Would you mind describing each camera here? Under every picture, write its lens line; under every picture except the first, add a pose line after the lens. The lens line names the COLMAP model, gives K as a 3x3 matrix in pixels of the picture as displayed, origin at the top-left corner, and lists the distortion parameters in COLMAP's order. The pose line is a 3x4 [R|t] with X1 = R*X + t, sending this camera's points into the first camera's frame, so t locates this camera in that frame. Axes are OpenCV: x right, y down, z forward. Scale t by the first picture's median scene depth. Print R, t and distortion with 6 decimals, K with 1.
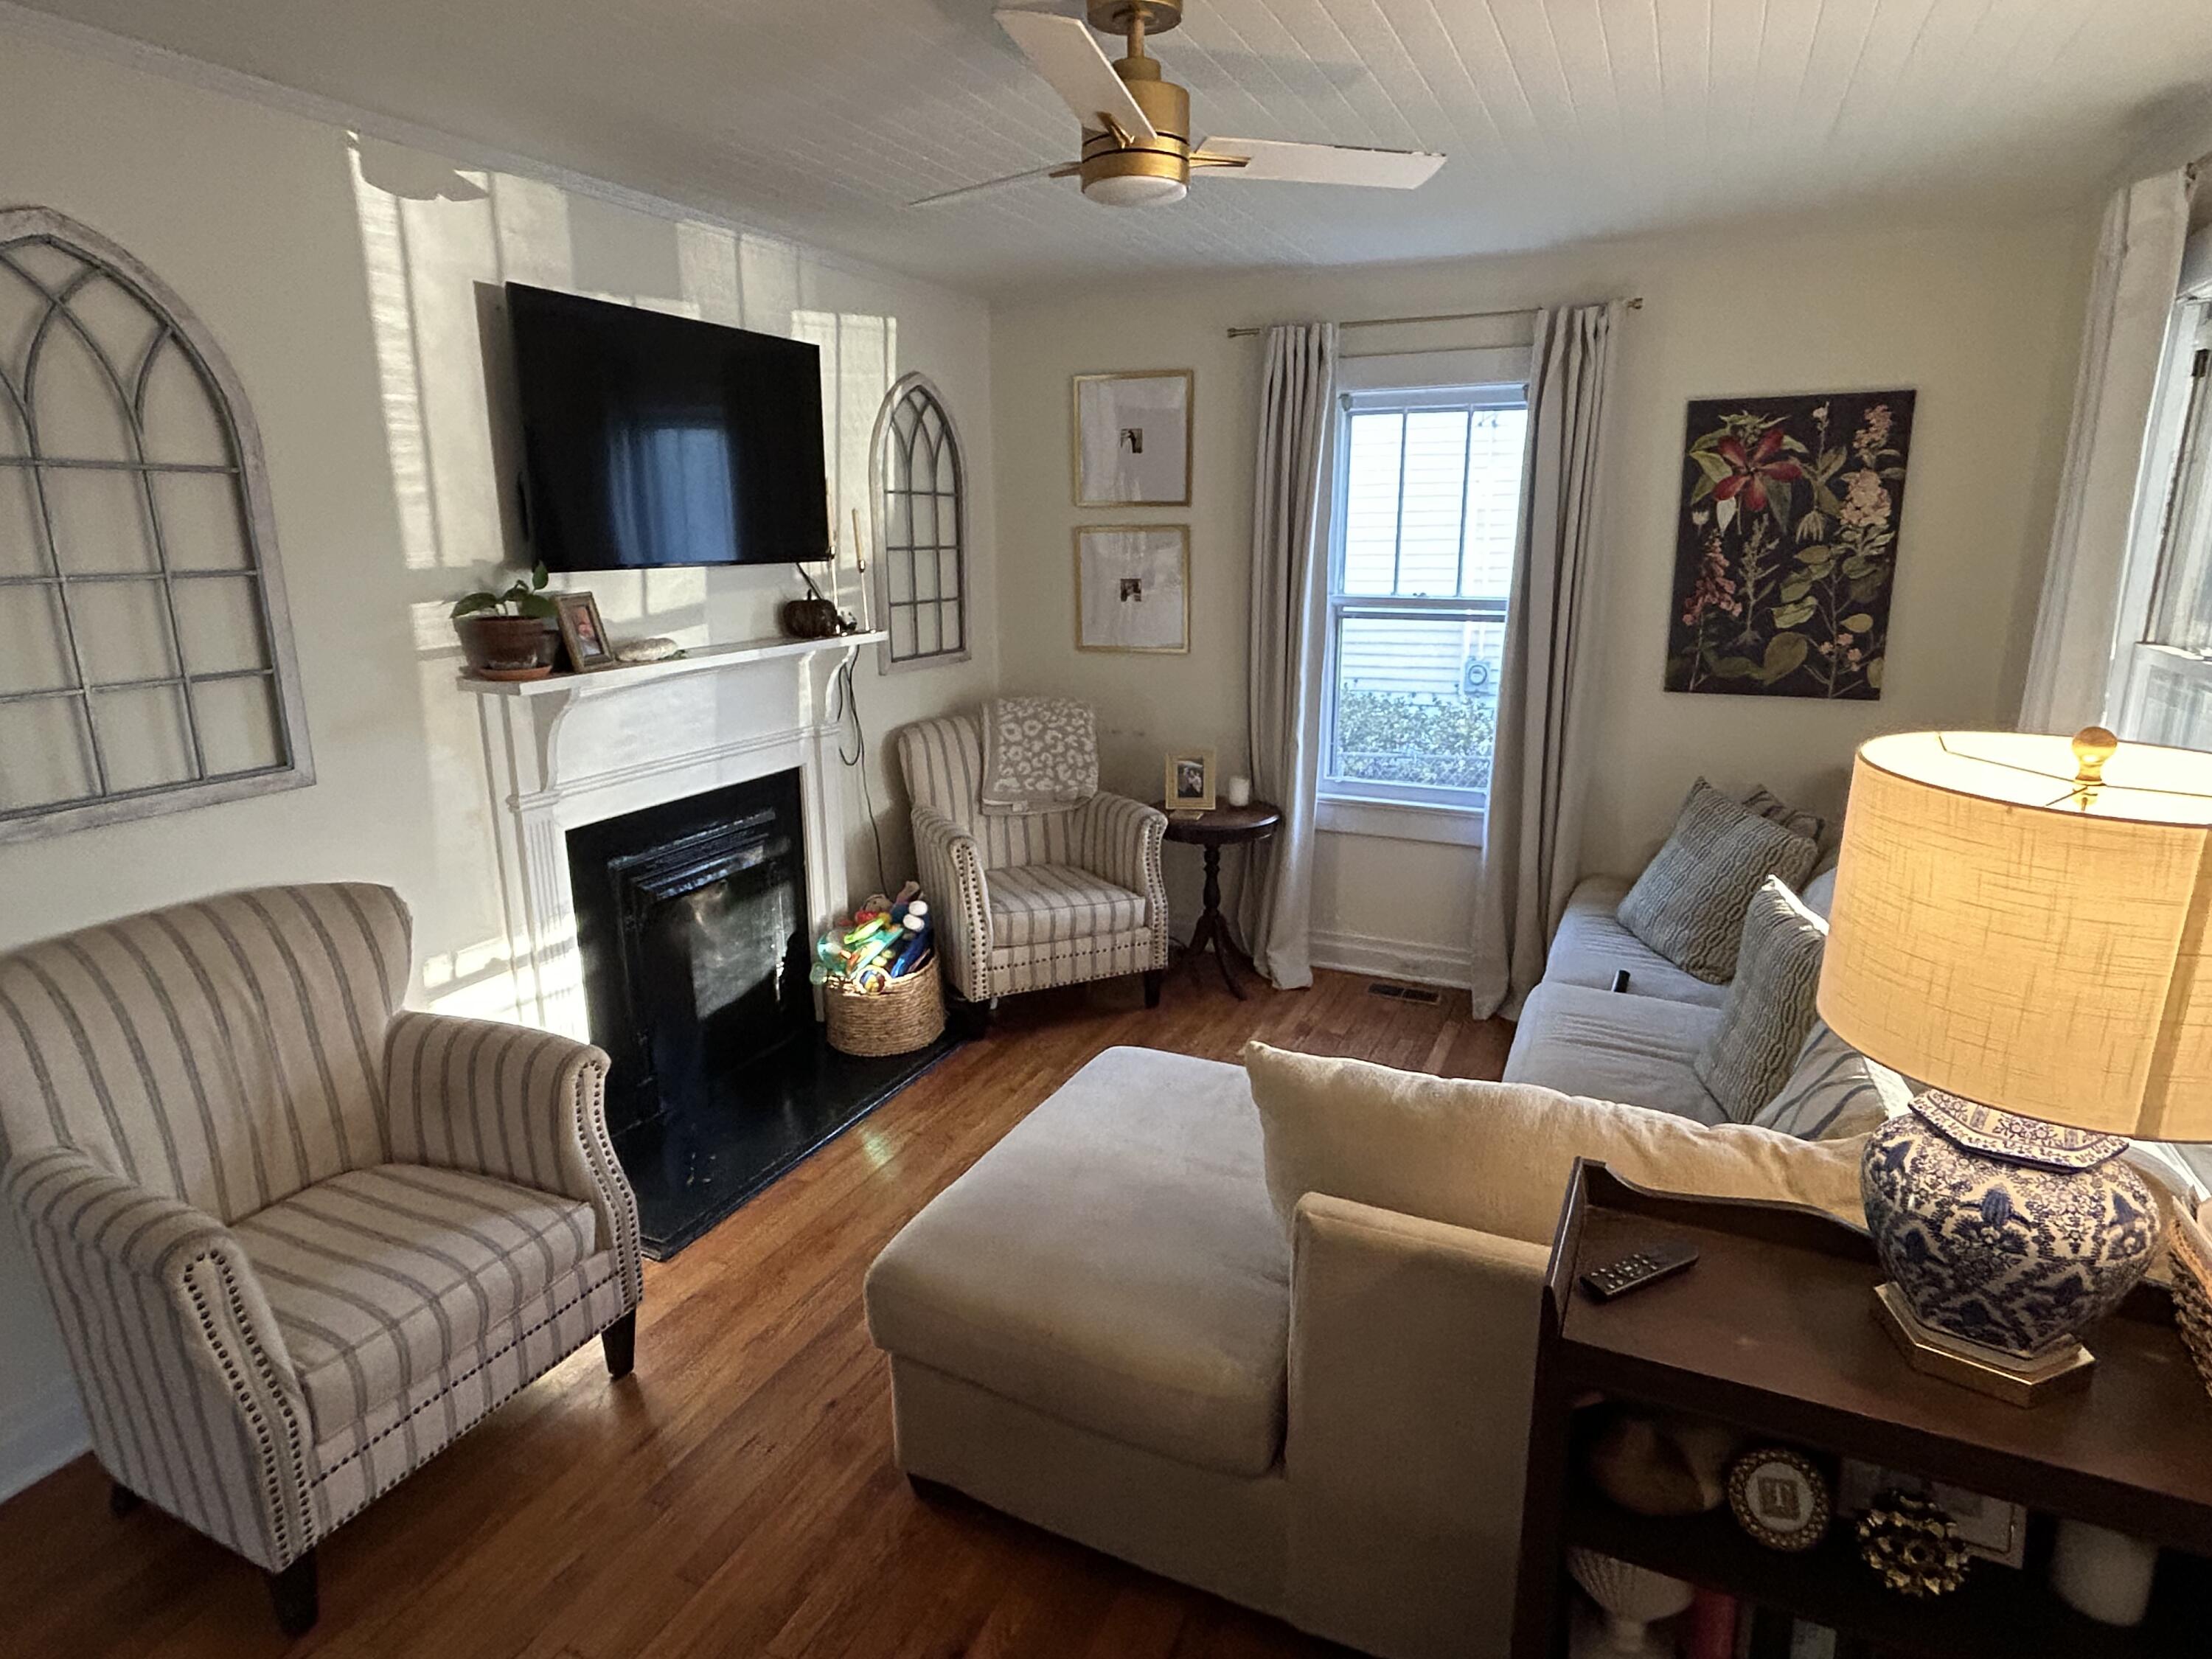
lens RADIAL K [[1217.4, 0, 1111.2], [0, 1217.4, 828.9], [0, 0, 1]] dist [-0.004695, -0.001079]
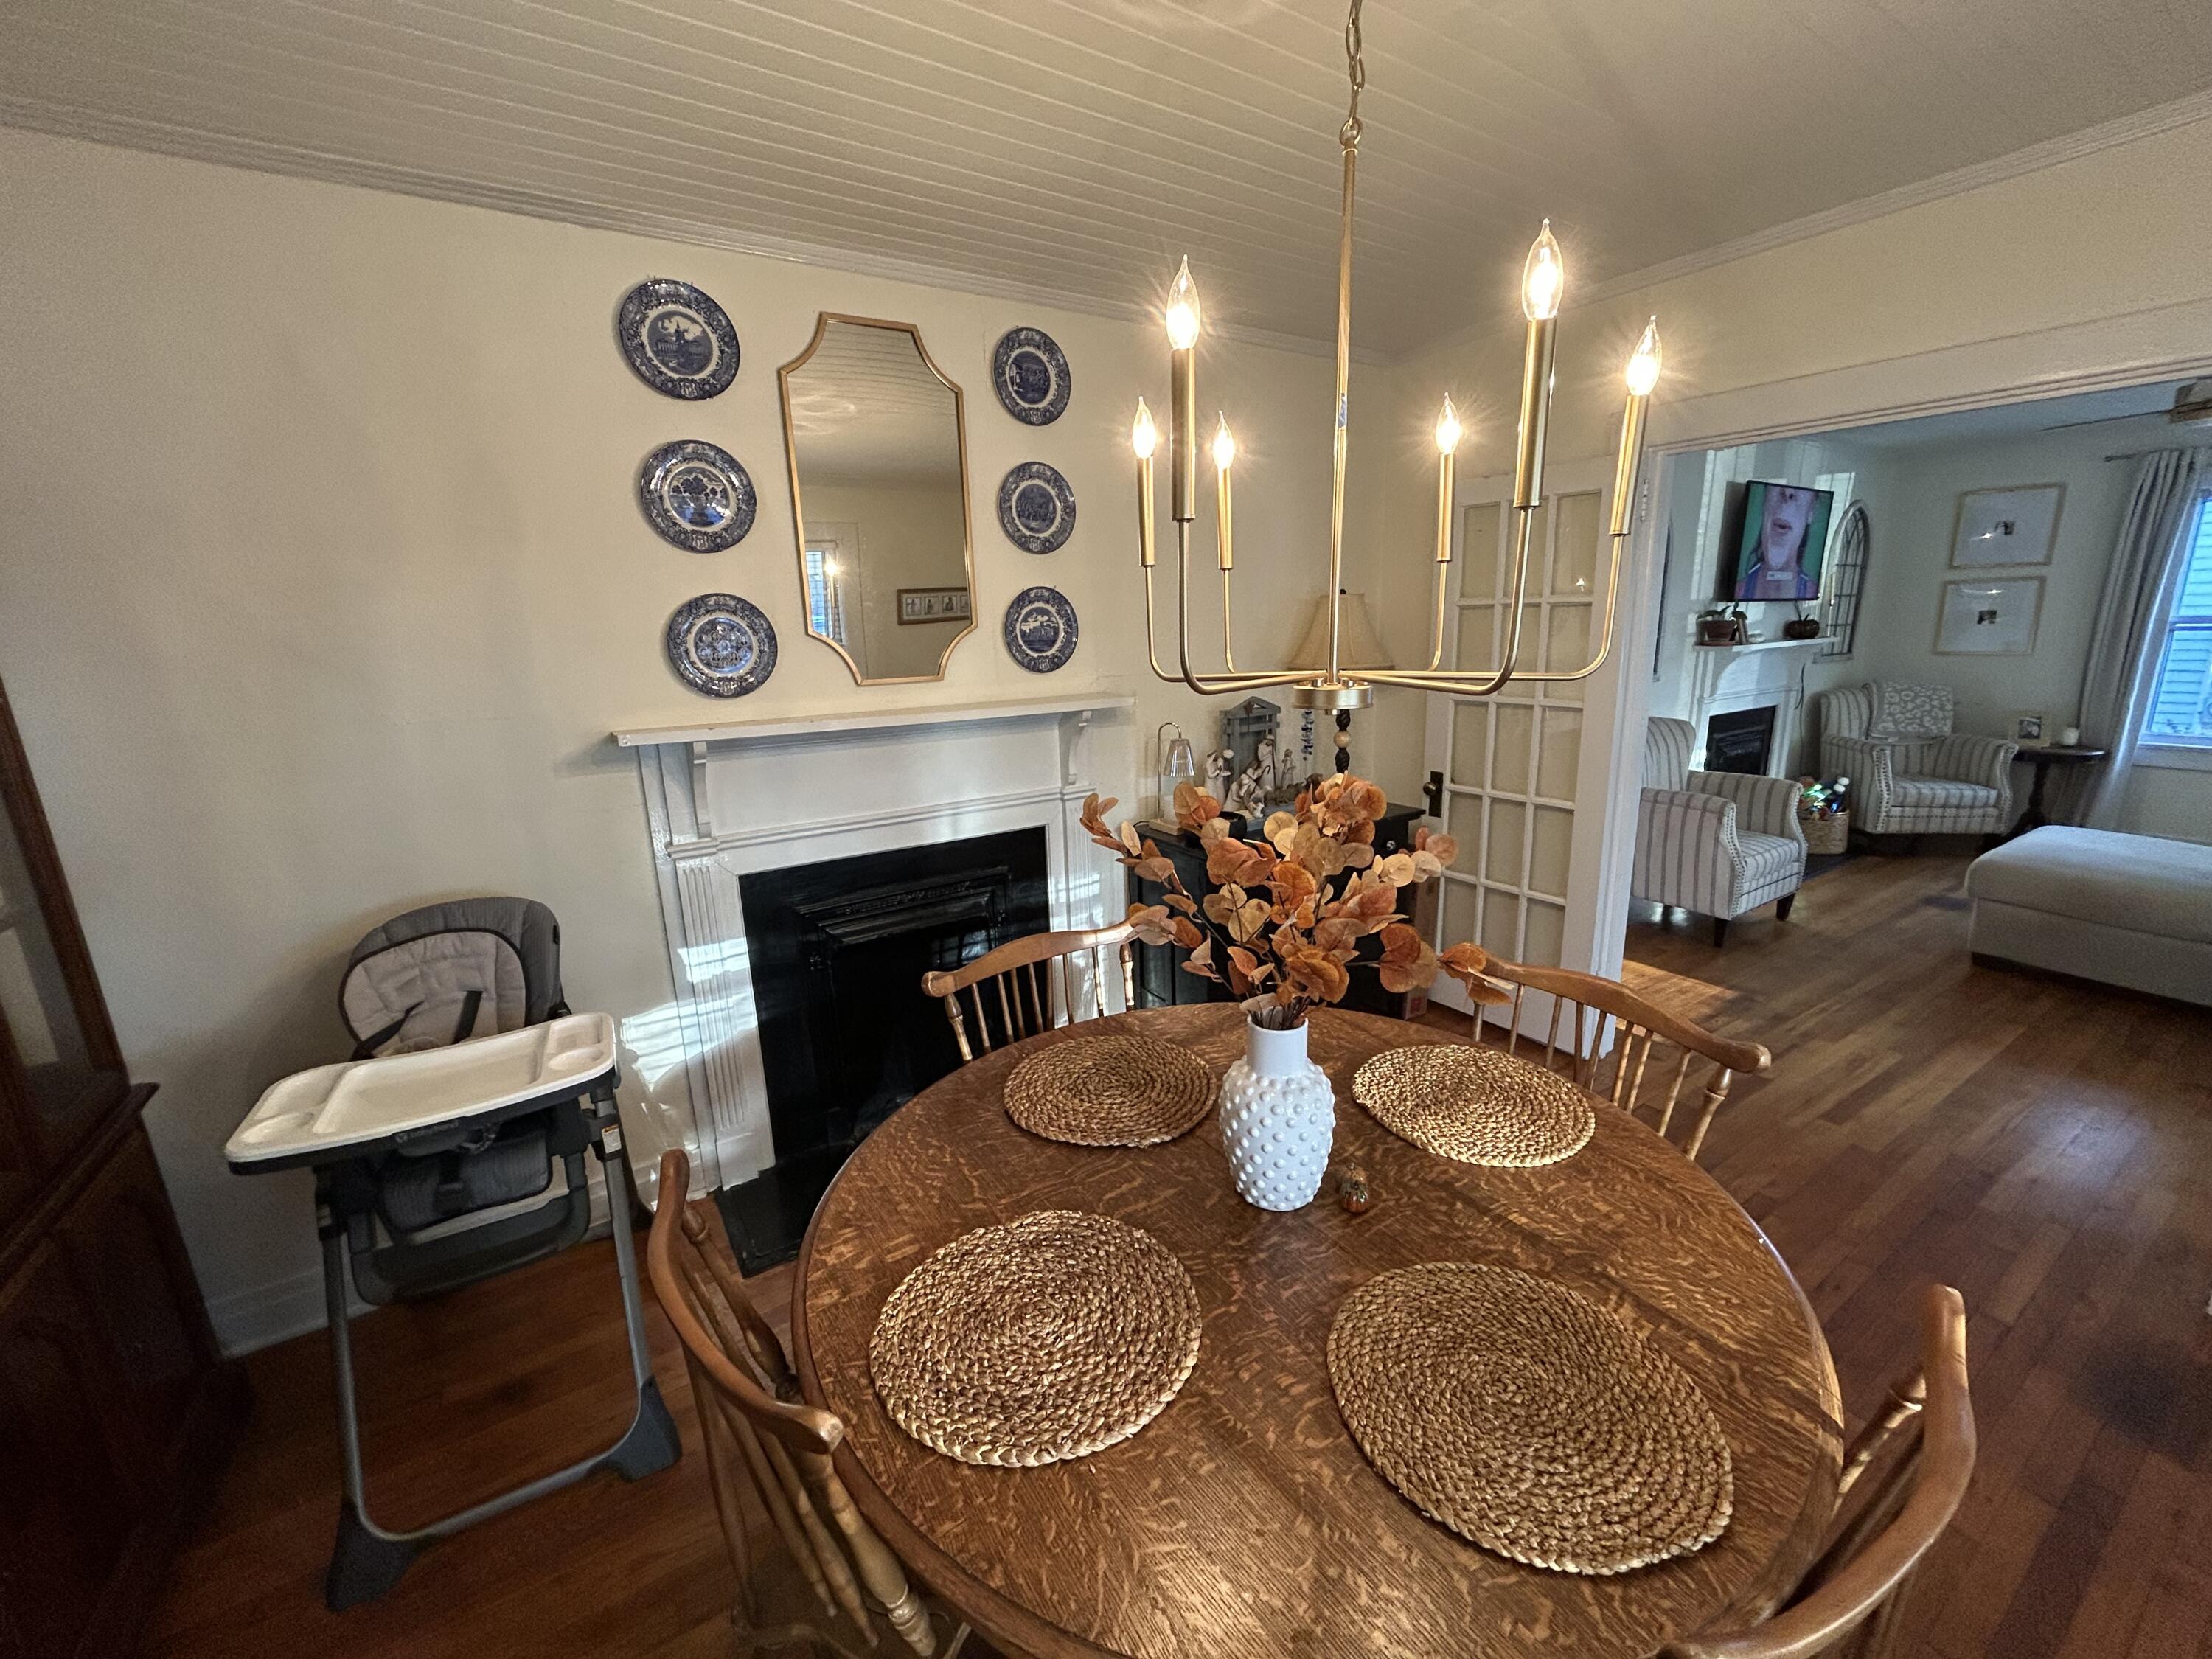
lens RADIAL K [[893.2, 0, 1105.4], [0, 893.2, 826.2], [0, 0, 1]] dist [0.000543, -0.000264]
pose [[0.844882, 0.104224, -0.524702, -0.358667], [-0.108472, 0.993839, 0.022748, 0.207946], [0.523840, 0.037696, 0.850982, -0.724668]]
